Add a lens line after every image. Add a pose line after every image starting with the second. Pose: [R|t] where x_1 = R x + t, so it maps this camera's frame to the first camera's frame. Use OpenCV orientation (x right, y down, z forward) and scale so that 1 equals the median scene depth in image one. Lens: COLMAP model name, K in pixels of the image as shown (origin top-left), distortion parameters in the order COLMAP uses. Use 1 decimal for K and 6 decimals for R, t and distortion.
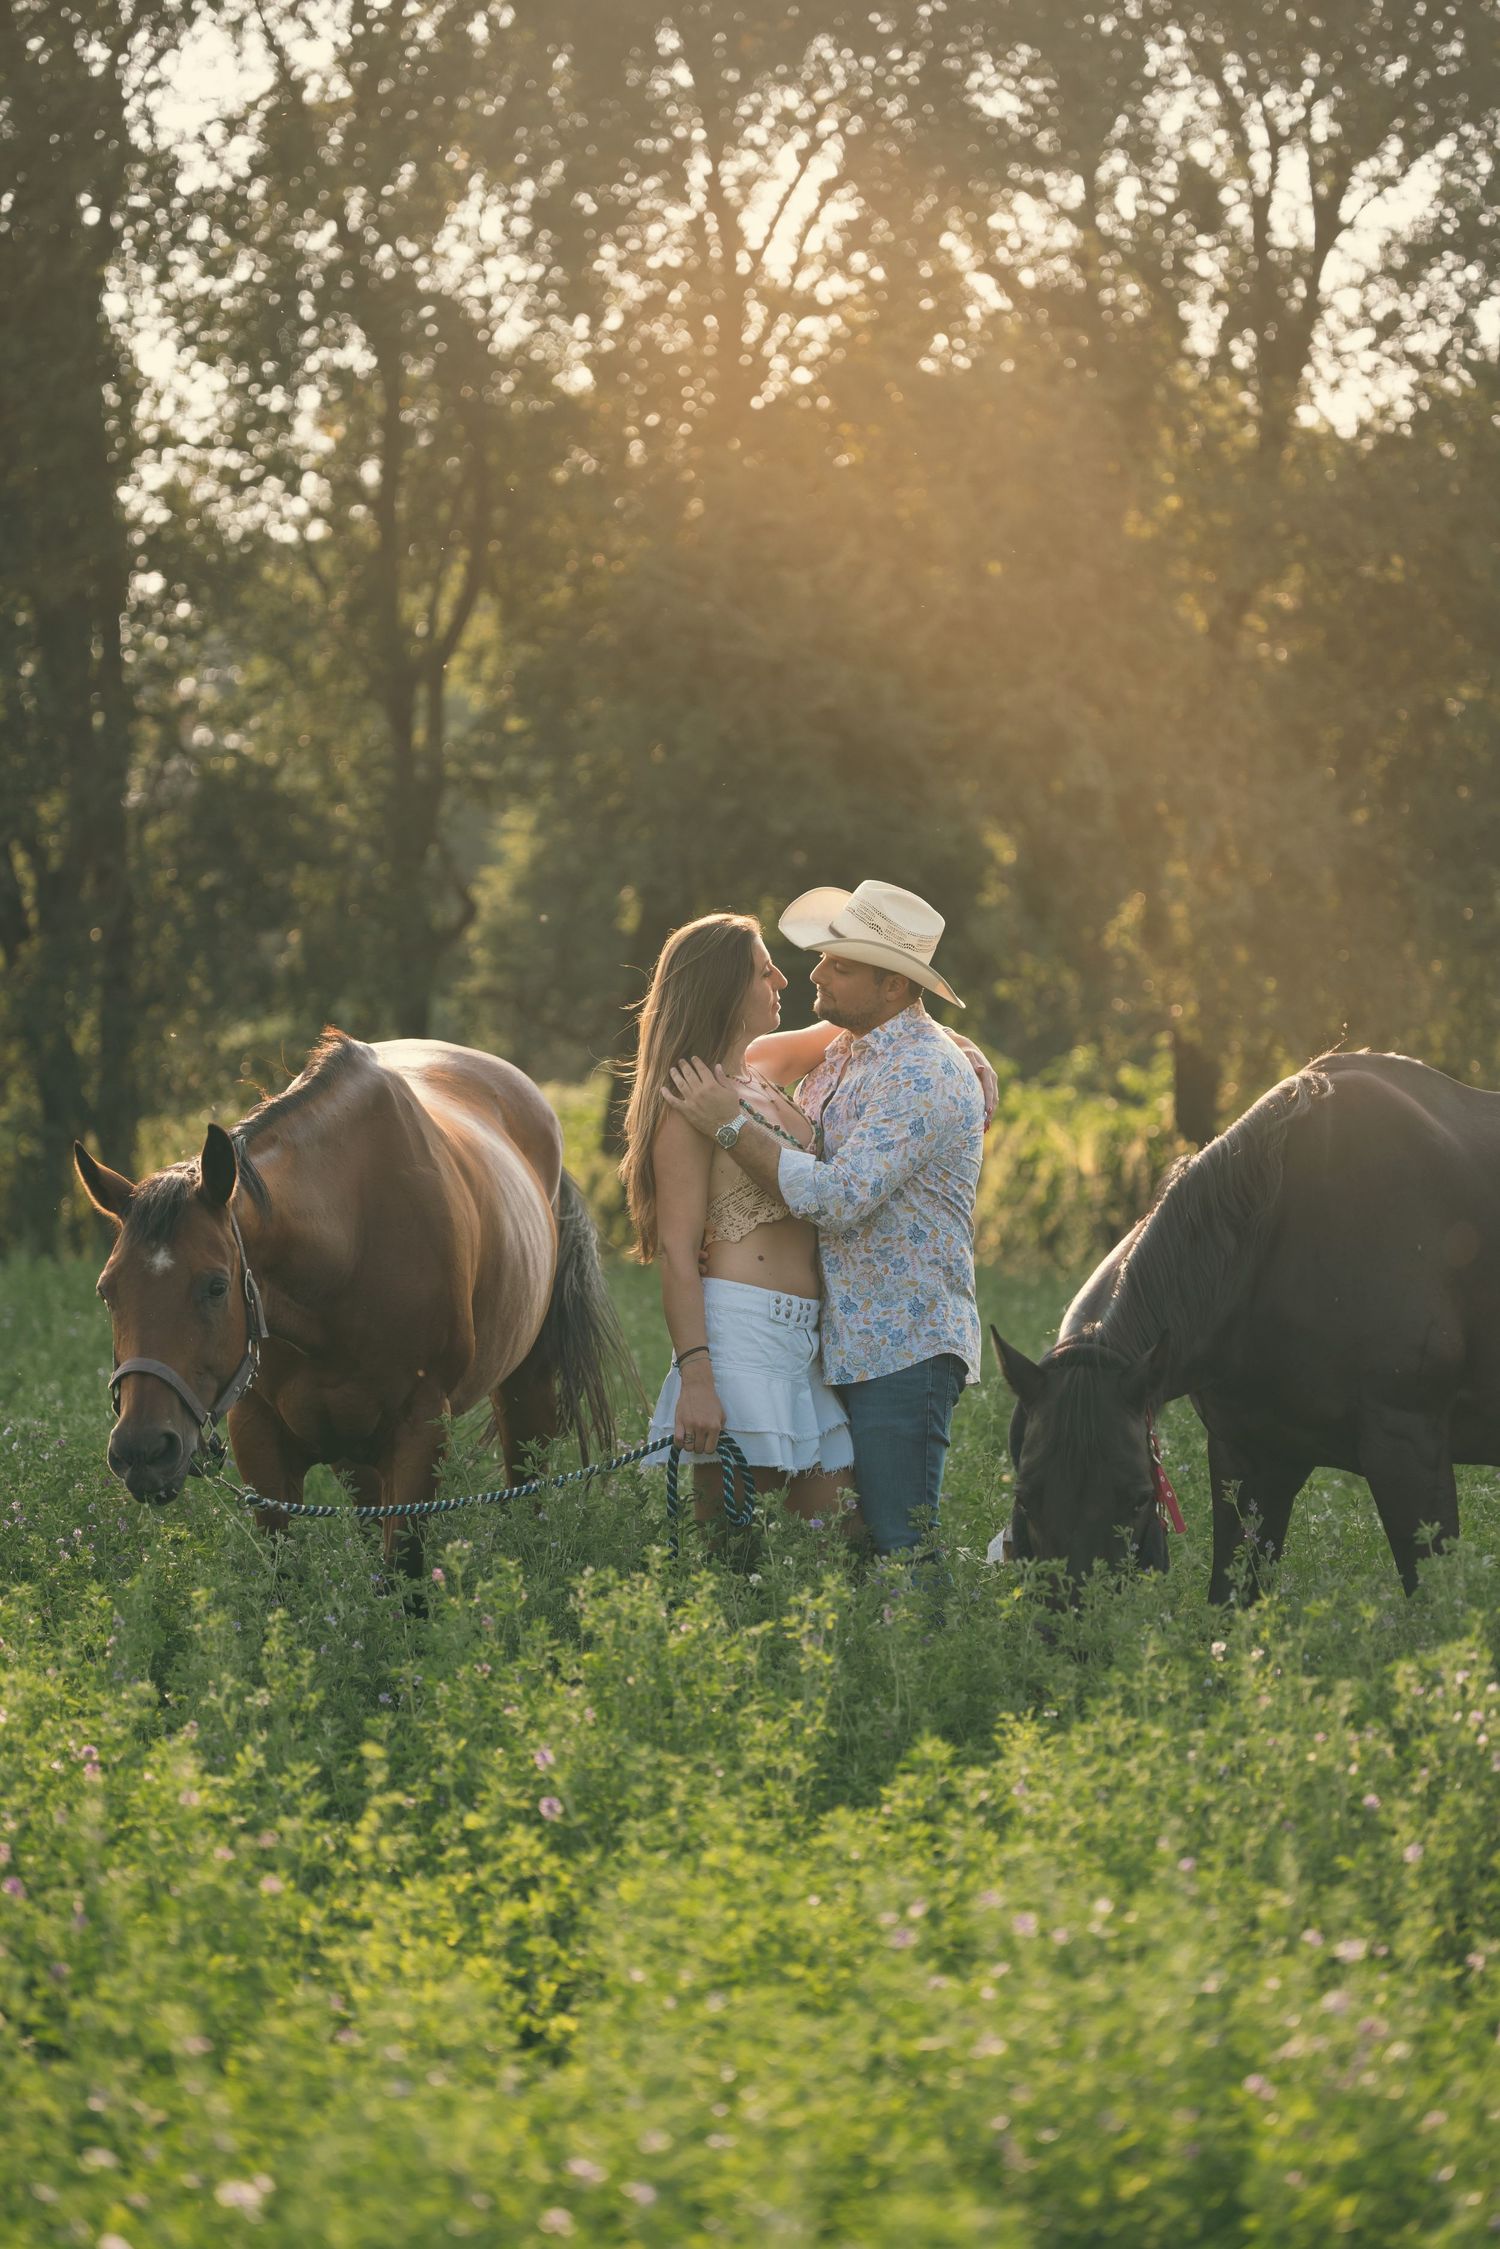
lens RADIAL K [[6354.5, 0, 749.6], [0, 6354.5, 1118.8], [0, 0, 1]] dist [-0.243272, 0.000000]
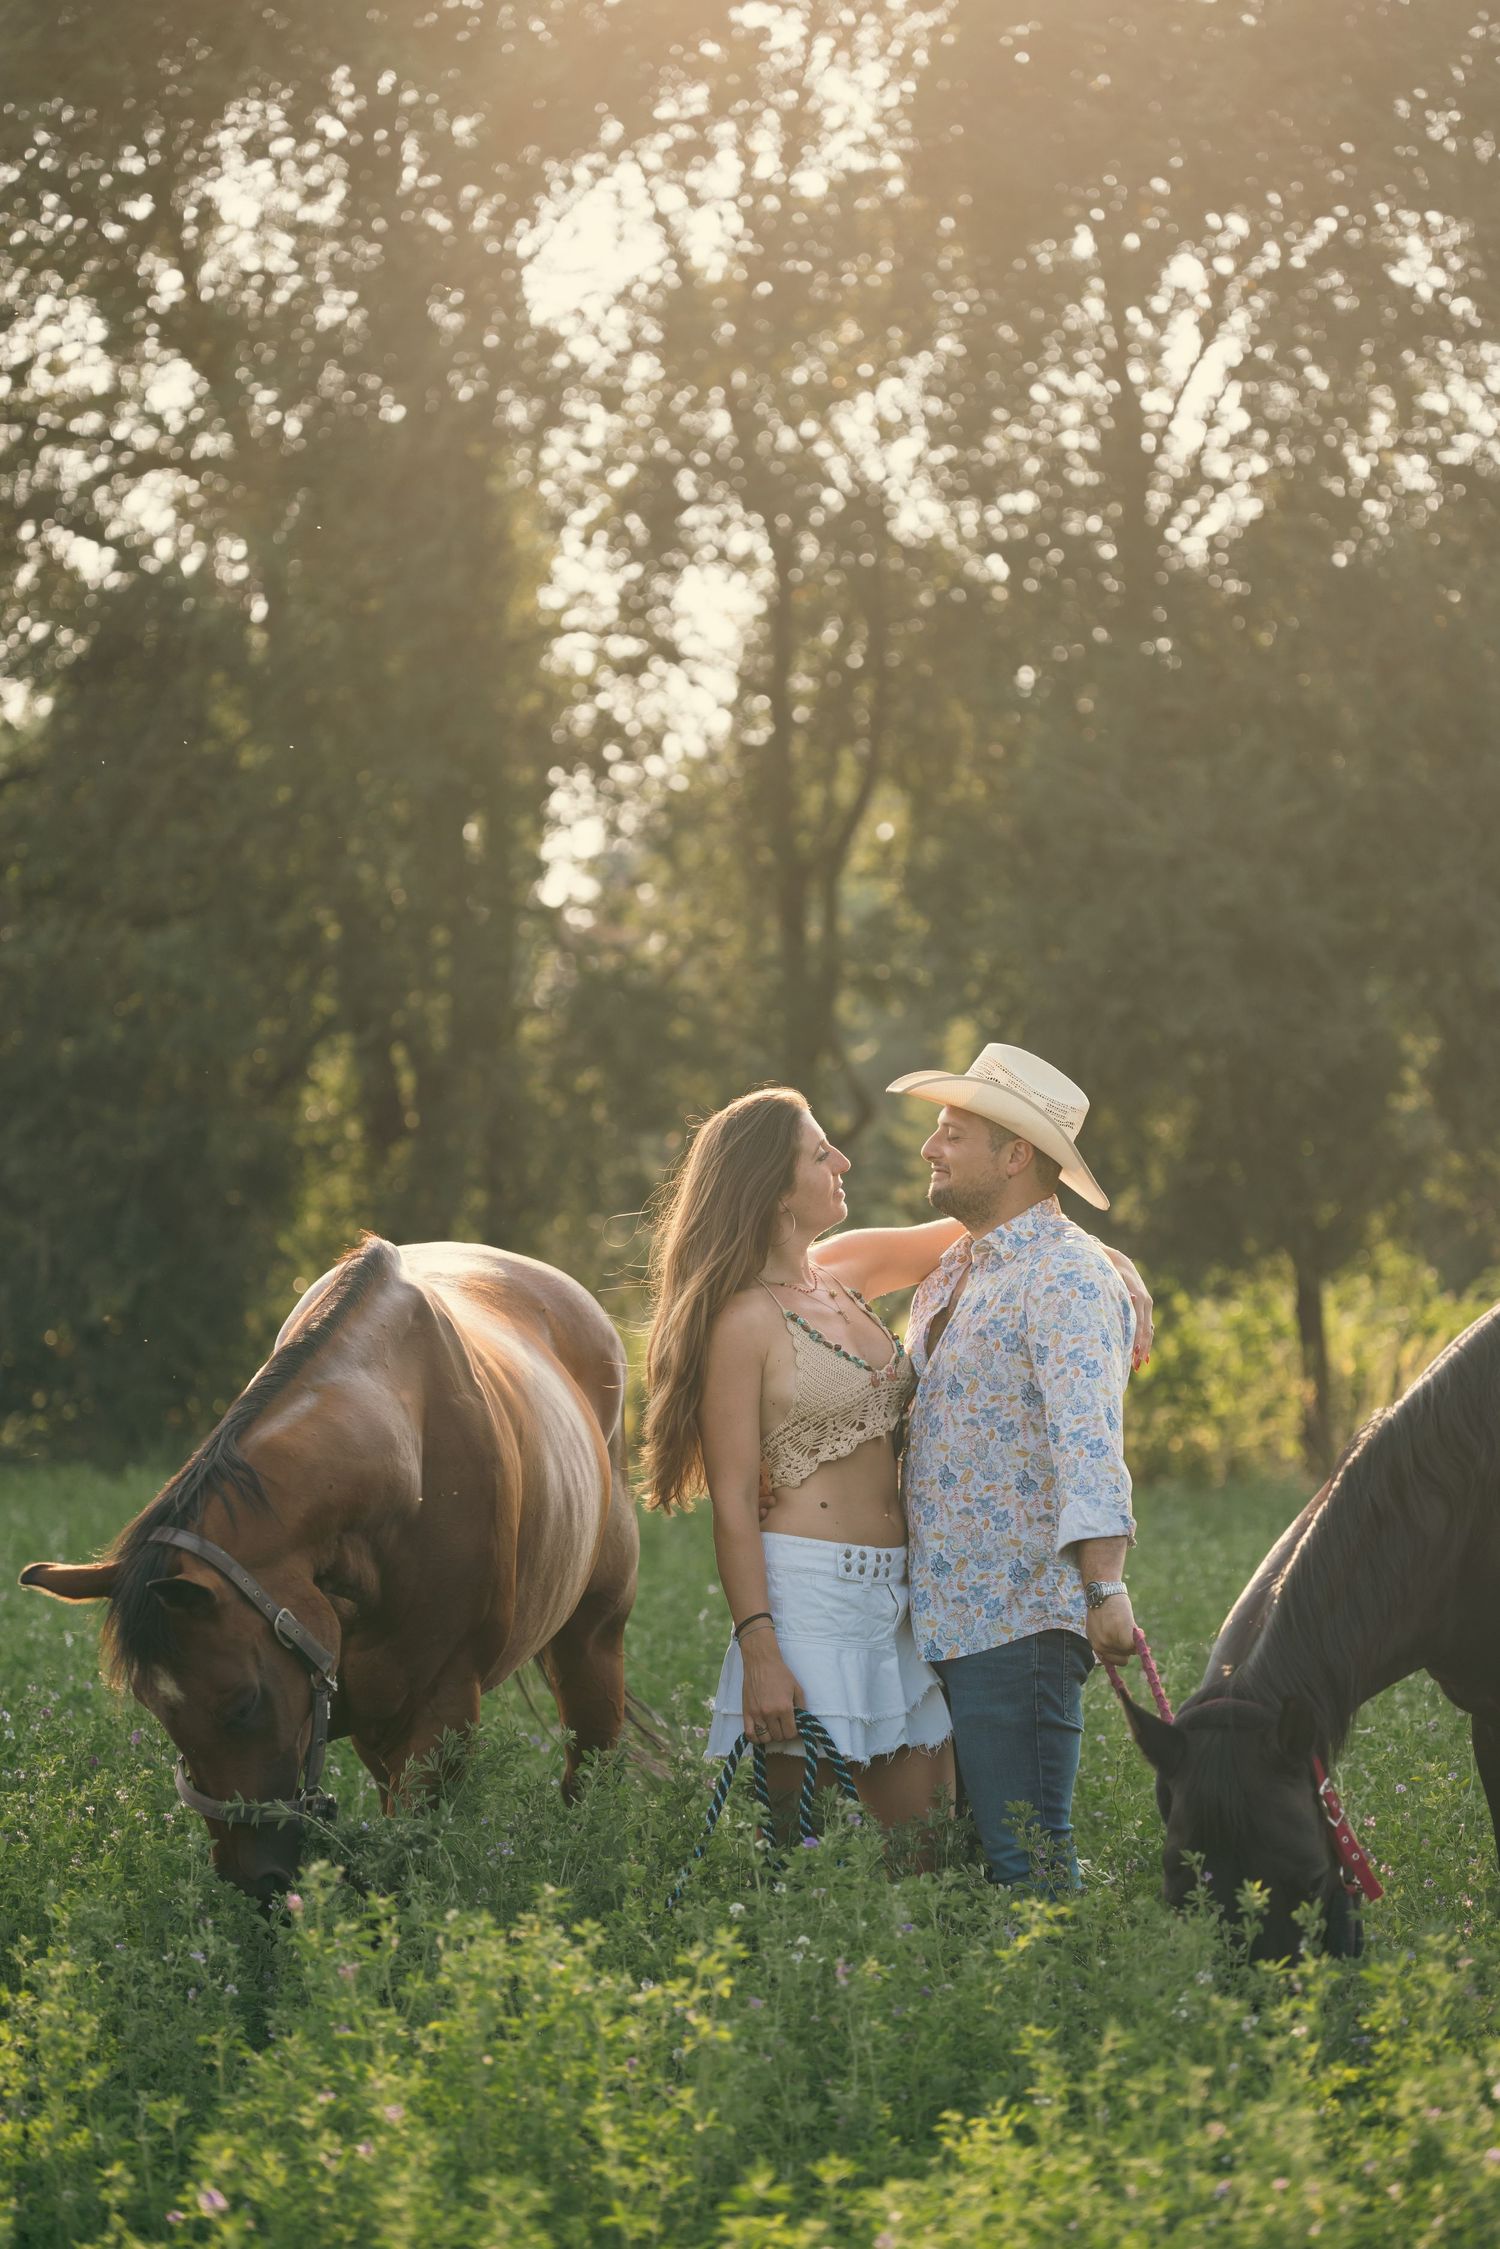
lens RADIAL K [[6354.5, 0, 749.9], [0, 6354.5, 1132.3], [0, 0, 1]] dist [-0.243272, 0.000000]
pose [[0.996835, -0.001837, -0.079472, 0.053709], [-0.000742, 0.999474, -0.032416, 0.000333], [0.079490, 0.032372, 0.996310, 0.165793]]
